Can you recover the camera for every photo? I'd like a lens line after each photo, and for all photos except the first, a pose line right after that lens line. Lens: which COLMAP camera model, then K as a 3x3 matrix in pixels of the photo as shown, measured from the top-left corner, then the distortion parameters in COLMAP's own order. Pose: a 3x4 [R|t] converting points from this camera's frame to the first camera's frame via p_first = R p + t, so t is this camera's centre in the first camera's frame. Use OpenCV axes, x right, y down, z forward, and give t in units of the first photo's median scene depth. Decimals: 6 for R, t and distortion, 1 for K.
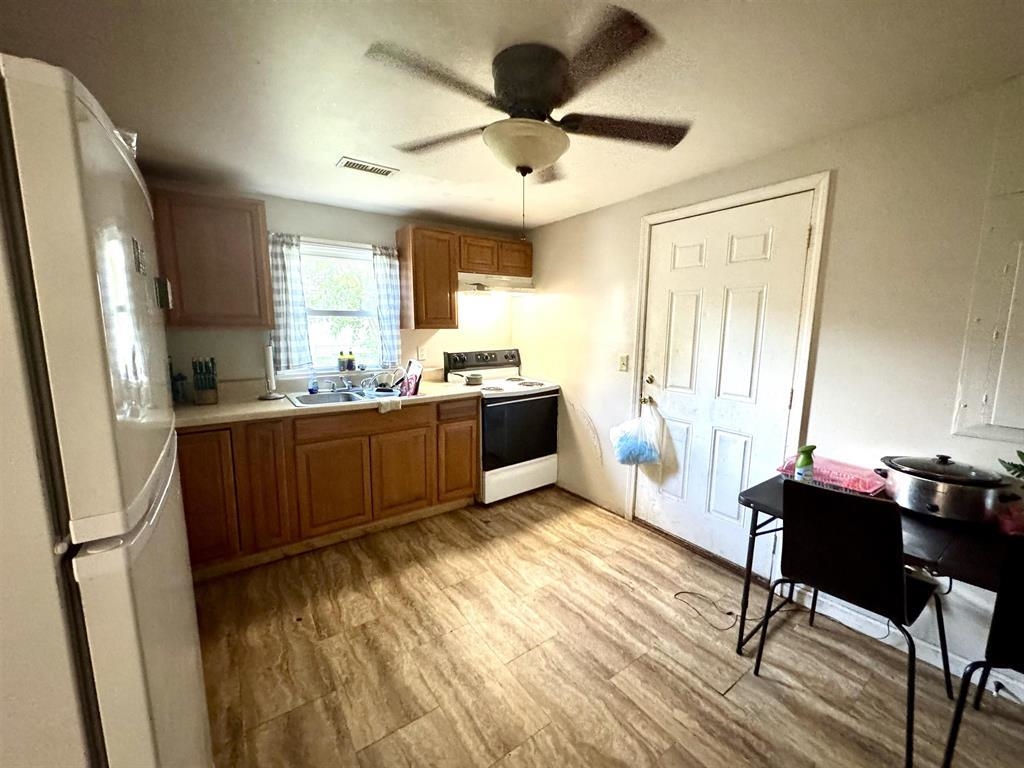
lens RADIAL K [[409.9, 0, 512.0], [0, 409.9, 384.0], [0, 0, 1]] dist [0.001248, 0.000371]
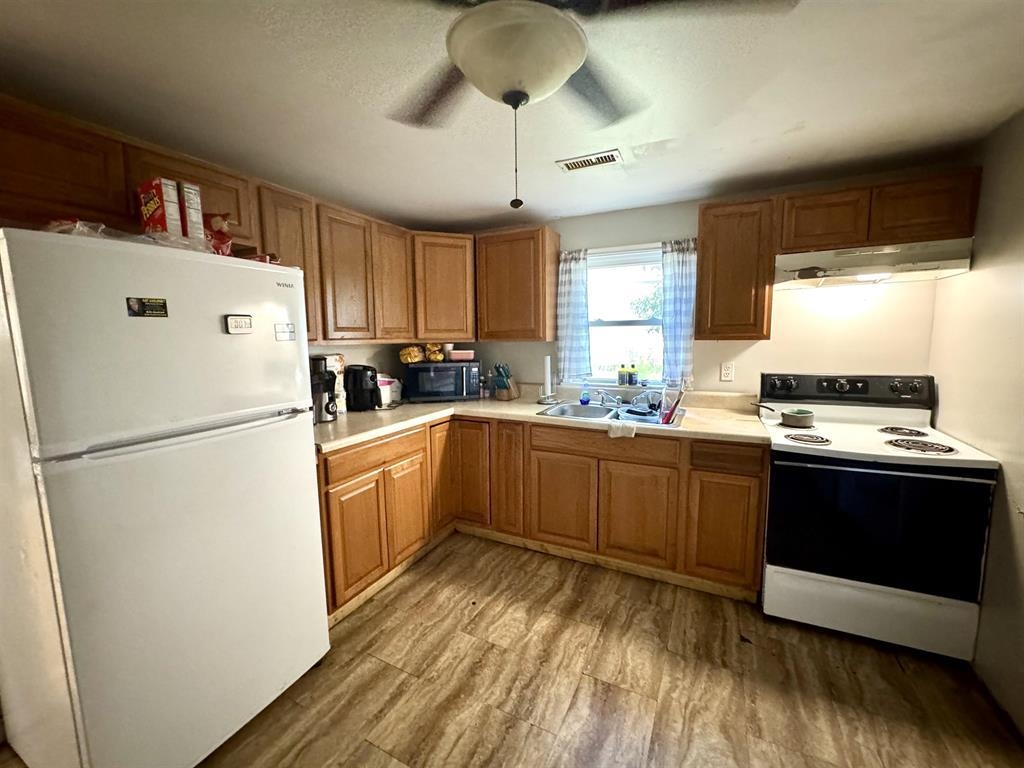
lens RADIAL K [[409.9, 0, 512.0], [0, 409.9, 384.0], [0, 0, 1]] dist [0.001248, 0.000371]
pose [[0.467775, 0.099480, -0.878231, 0.315717], [-0.110381, 0.992442, 0.053624, -0.061057], [0.876928, 0.071856, 0.475220, 0.367454]]
